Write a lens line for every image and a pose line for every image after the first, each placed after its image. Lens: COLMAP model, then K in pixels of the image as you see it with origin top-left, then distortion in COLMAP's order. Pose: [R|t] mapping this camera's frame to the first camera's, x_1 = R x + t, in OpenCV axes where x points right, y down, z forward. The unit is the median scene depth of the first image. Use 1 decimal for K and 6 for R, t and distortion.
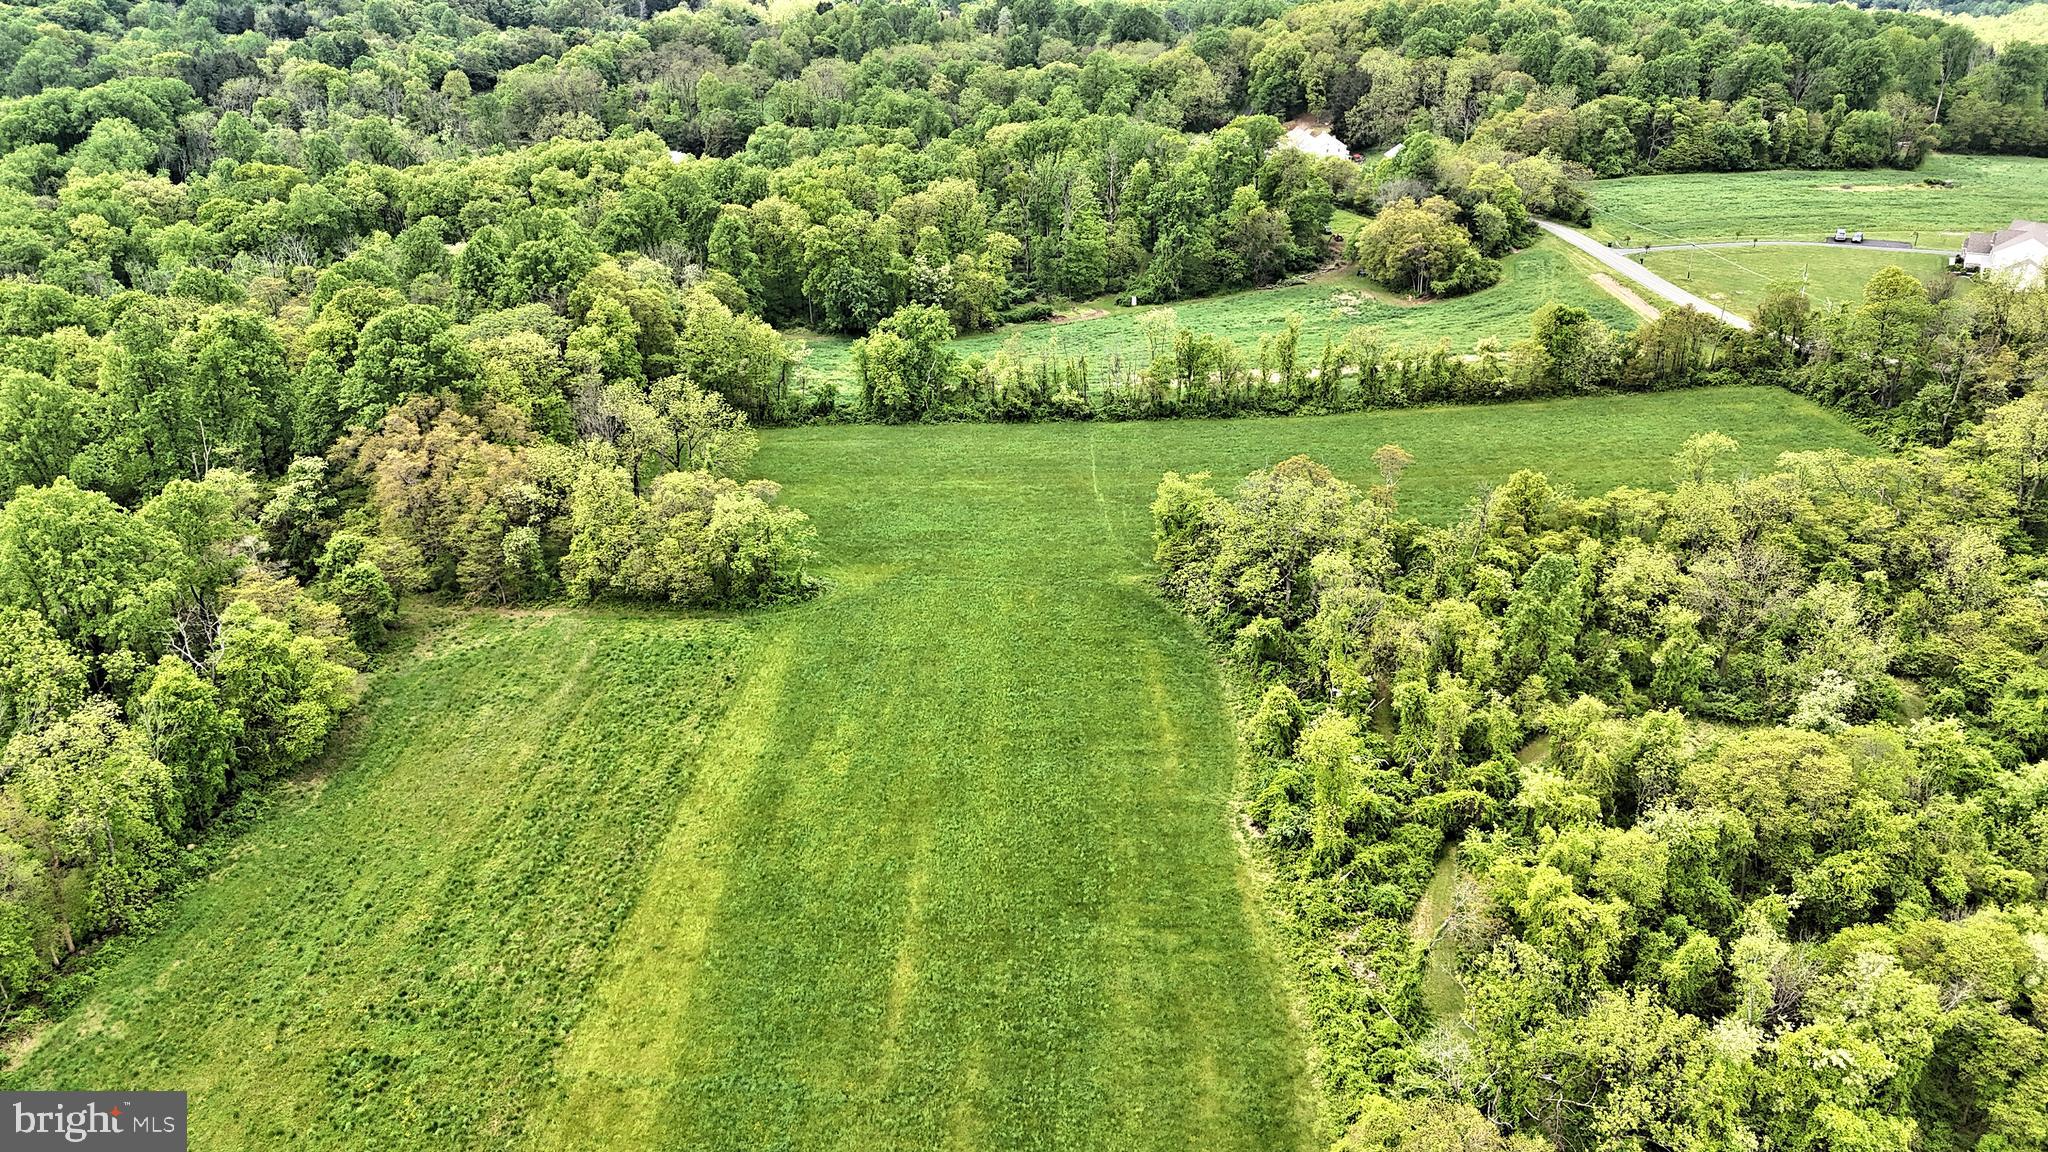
lens RADIAL K [[1488.3, 0, 1024.0], [0, 1488.3, 576.0], [0, 0, 1]] dist [0.080042, -0.068348]
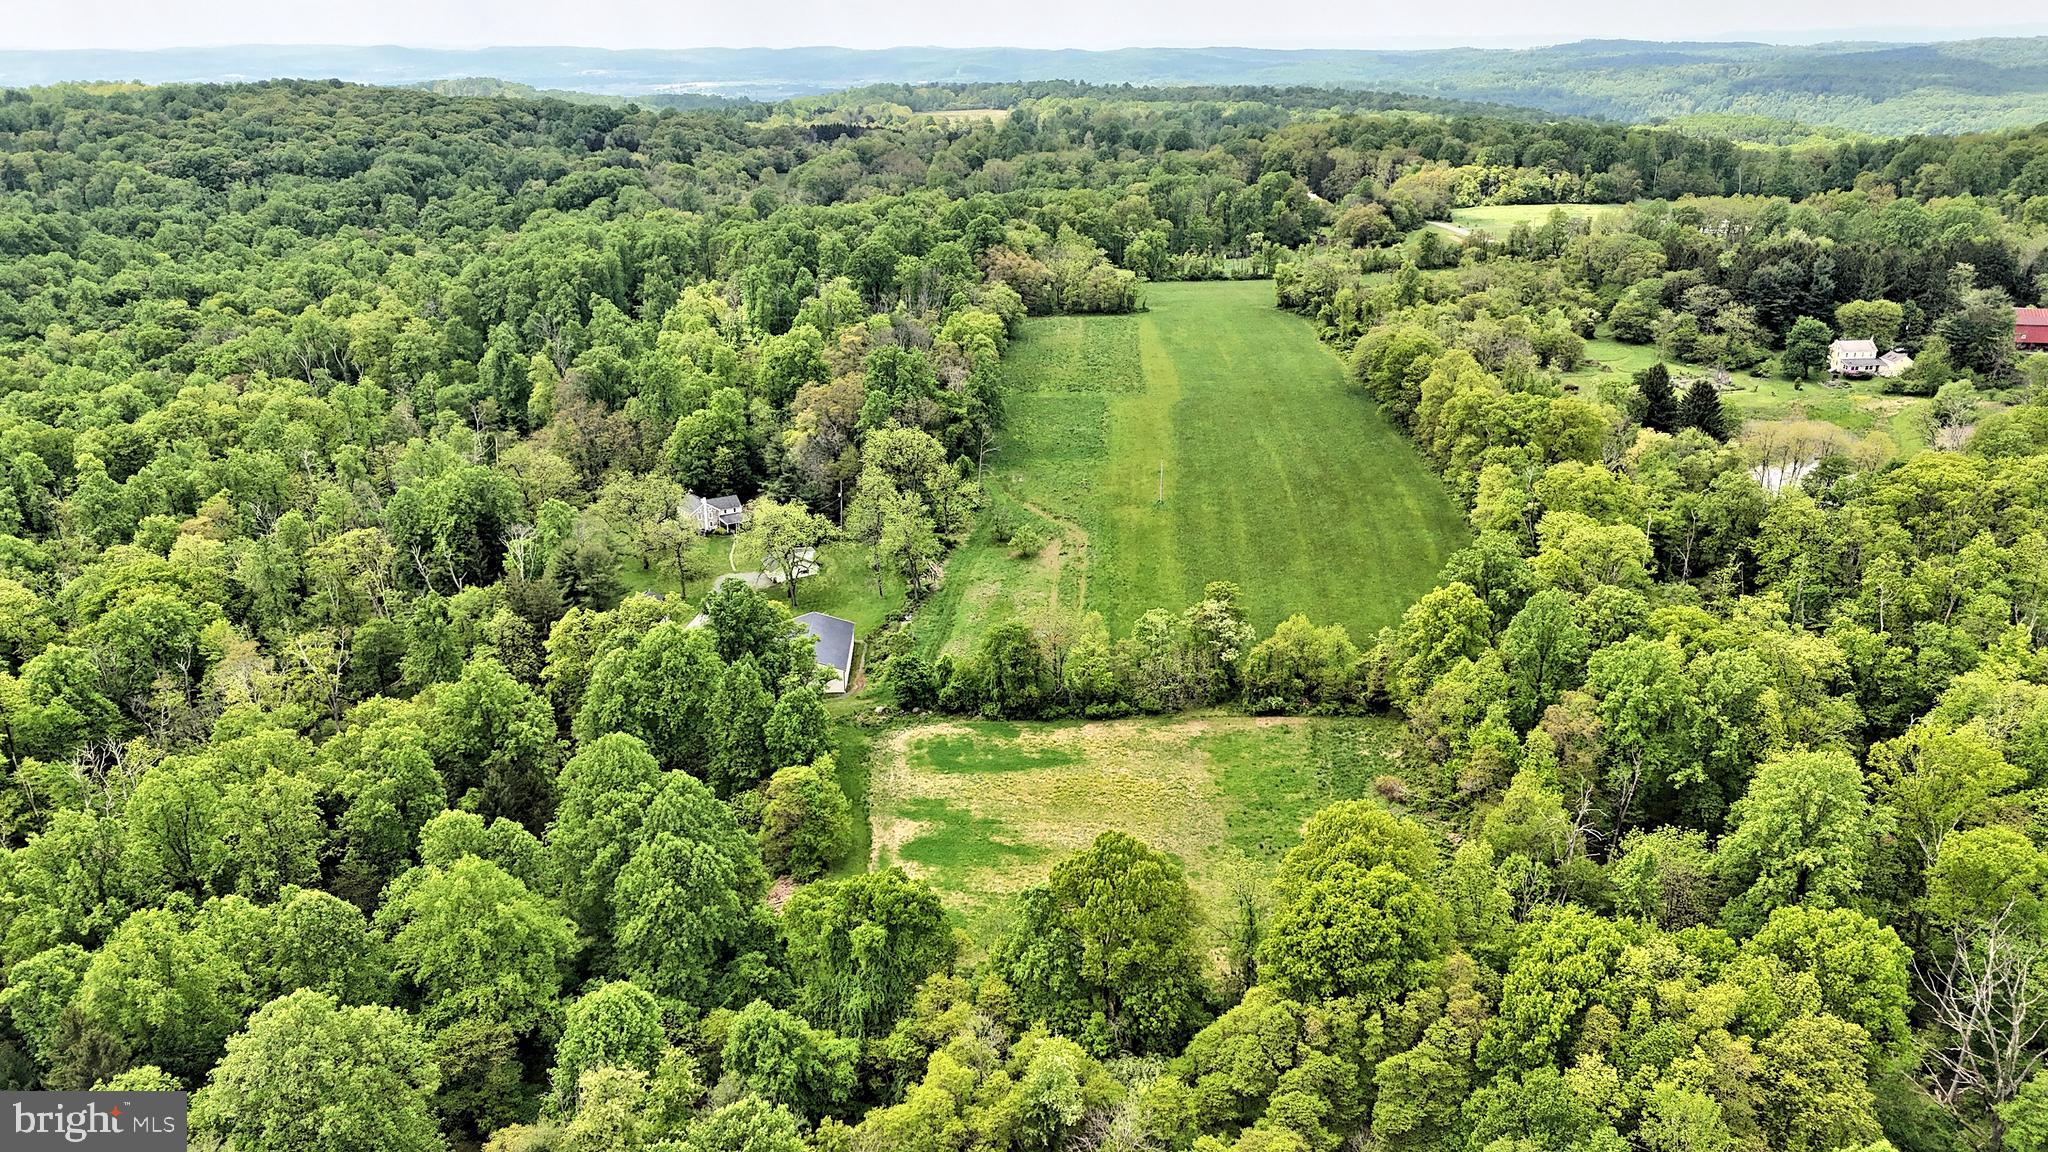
lens RADIAL K [[1488.3, 0, 1024.0], [0, 1488.3, 576.0], [0, 0, 1]] dist [0.080042, -0.068348]
pose [[0.999585, -0.009904, 0.027068, -0.199842], [0.012334, 0.995761, -0.091148, 0.331340], [-0.026051, 0.091444, 0.995469, -0.744053]]
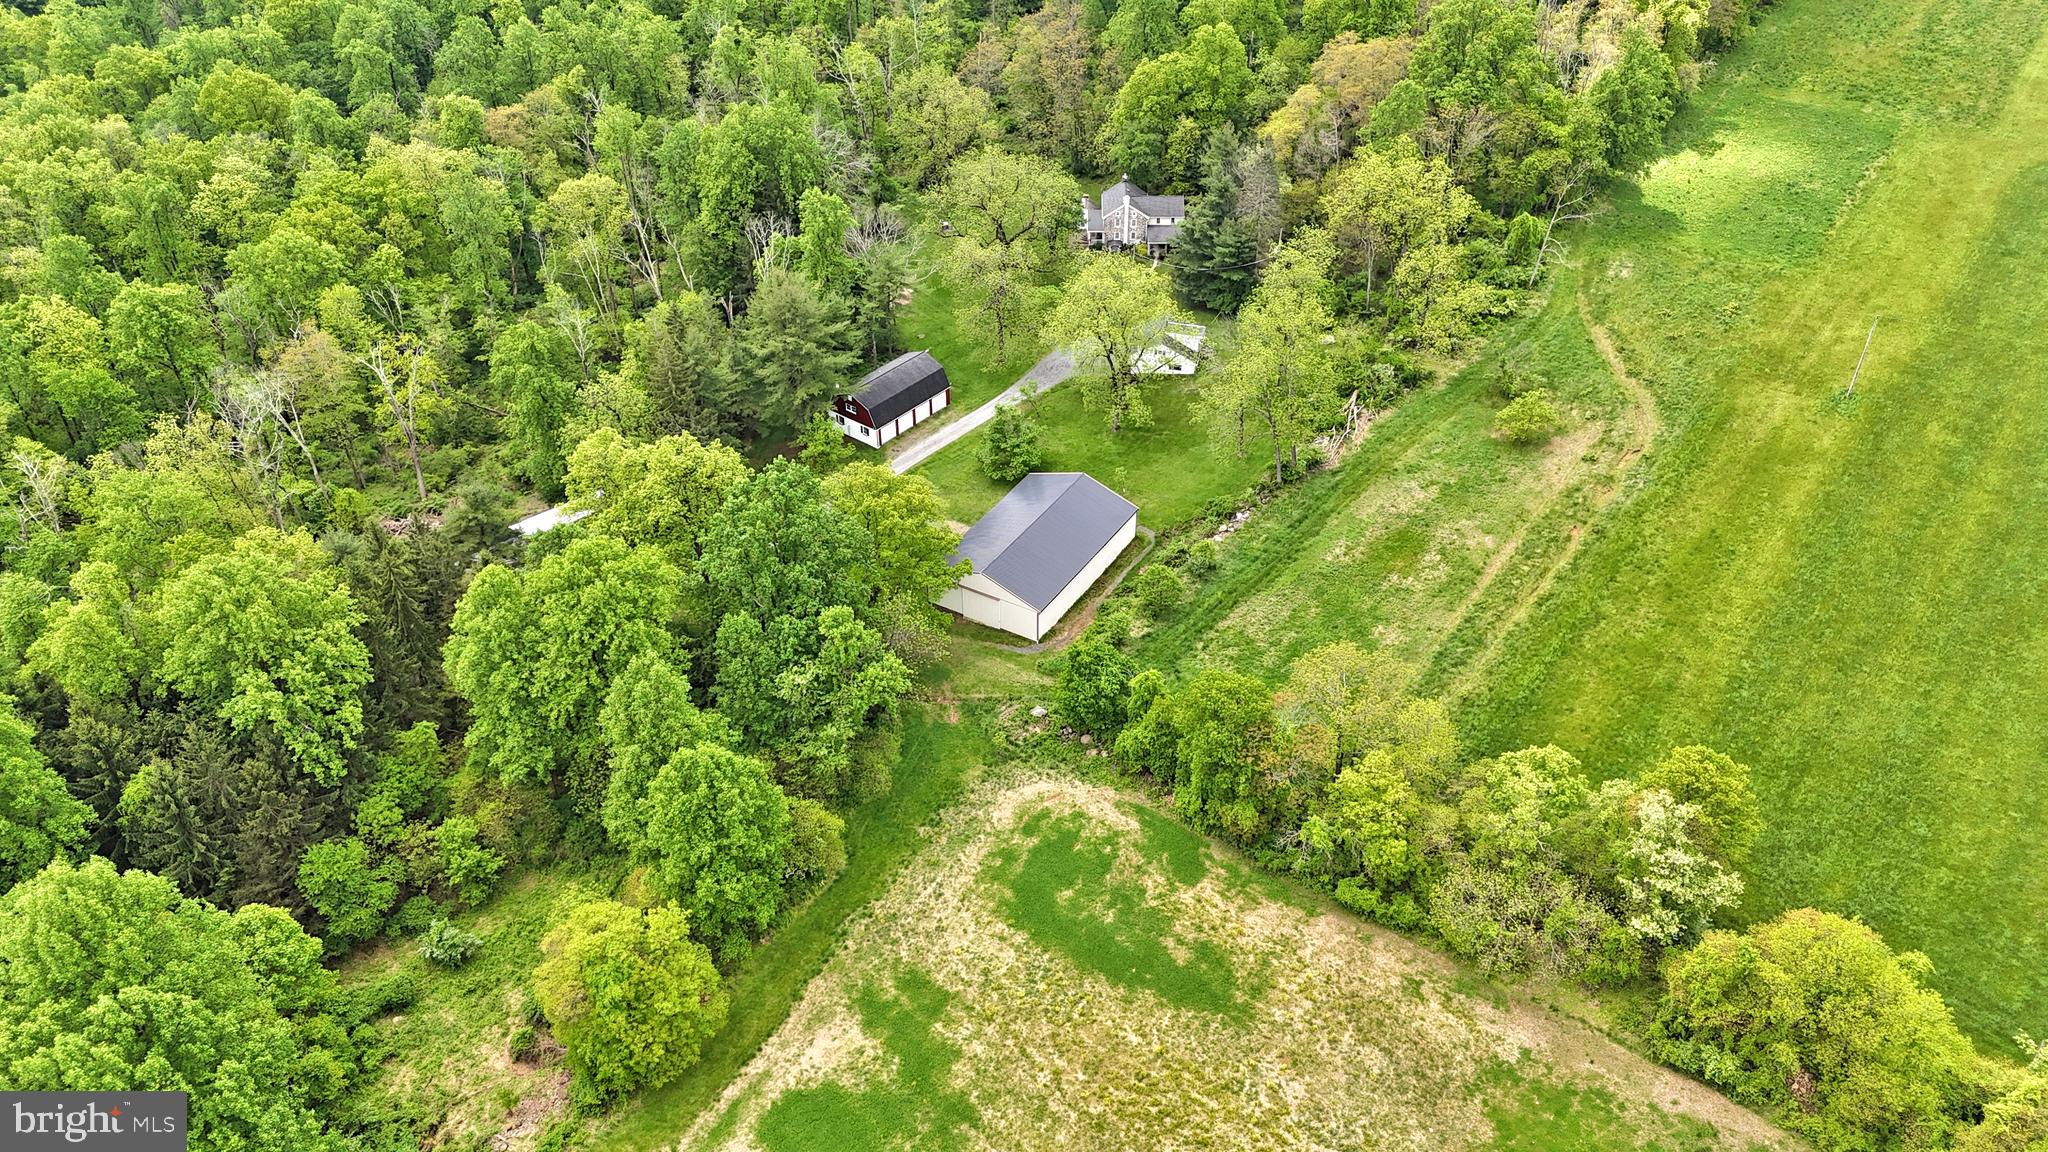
lens RADIAL K [[1488.3, 0, 1024.0], [0, 1488.3, 576.0], [0, 0, 1]] dist [0.080042, -0.068348]
pose [[0.853065, 0.314066, -0.416705, -0.096248], [-0.220733, 0.940810, 0.257202, 0.192888], [0.472819, -0.127430, 0.871897, -0.406681]]
